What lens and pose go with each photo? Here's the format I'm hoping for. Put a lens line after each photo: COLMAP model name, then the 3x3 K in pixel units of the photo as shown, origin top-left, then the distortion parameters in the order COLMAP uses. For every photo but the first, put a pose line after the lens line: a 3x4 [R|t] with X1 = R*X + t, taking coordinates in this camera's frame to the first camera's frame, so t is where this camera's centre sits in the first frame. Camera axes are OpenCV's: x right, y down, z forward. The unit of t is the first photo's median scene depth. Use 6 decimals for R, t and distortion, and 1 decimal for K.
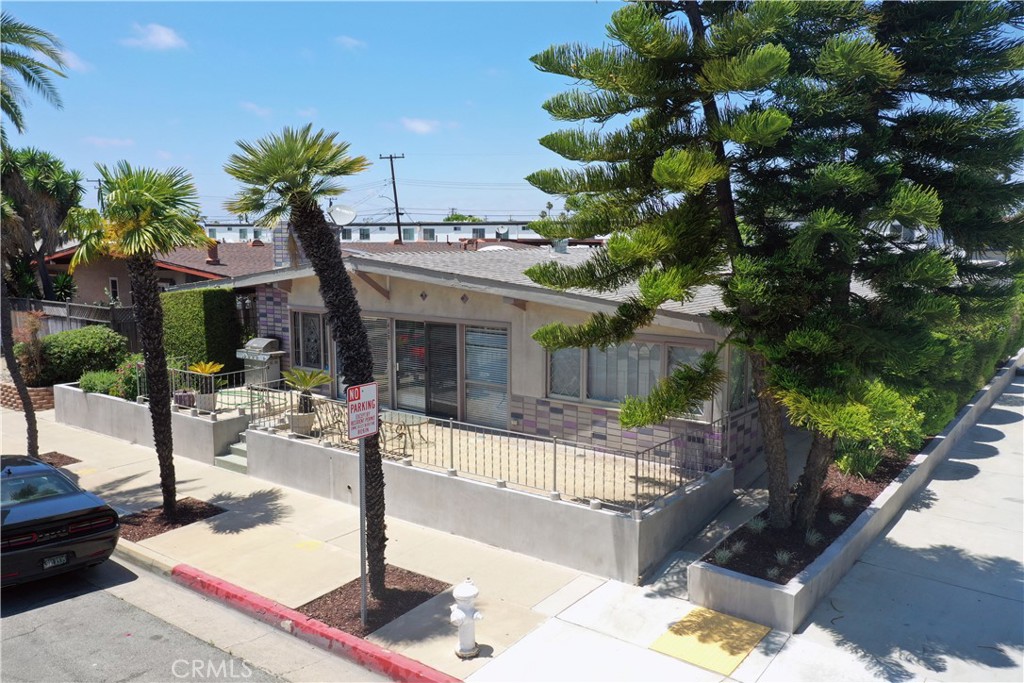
lens RADIAL K [[813.8, 0, 508.4], [0, 813.8, 341.4], [0, 0, 1]] dist [0.016486, 0.011026]
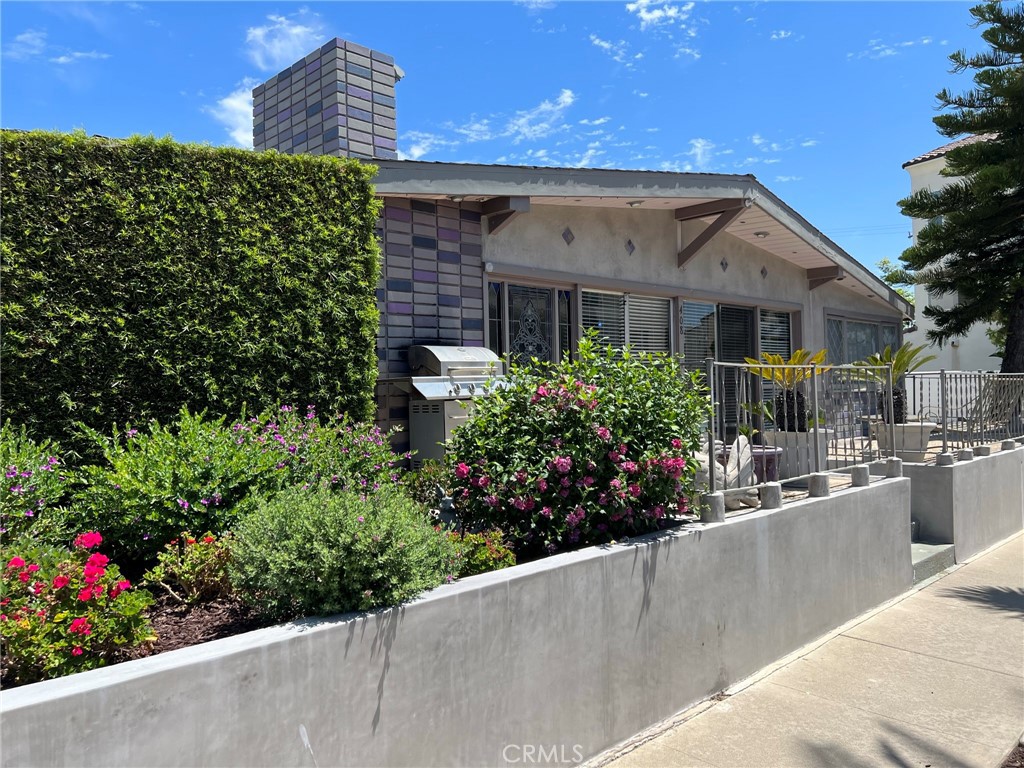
lens RADIAL K [[766.9, 0, 510.8], [0, 766.9, 381.7], [0, 0, 1]] dist [0.030022, -0.012530]
pose [[0.146023, 0.005710, 0.989265, -0.880711], [0.145196, 0.989031, -0.027140, 0.035864], [-0.978568, 0.147601, 0.143592, 1.281547]]
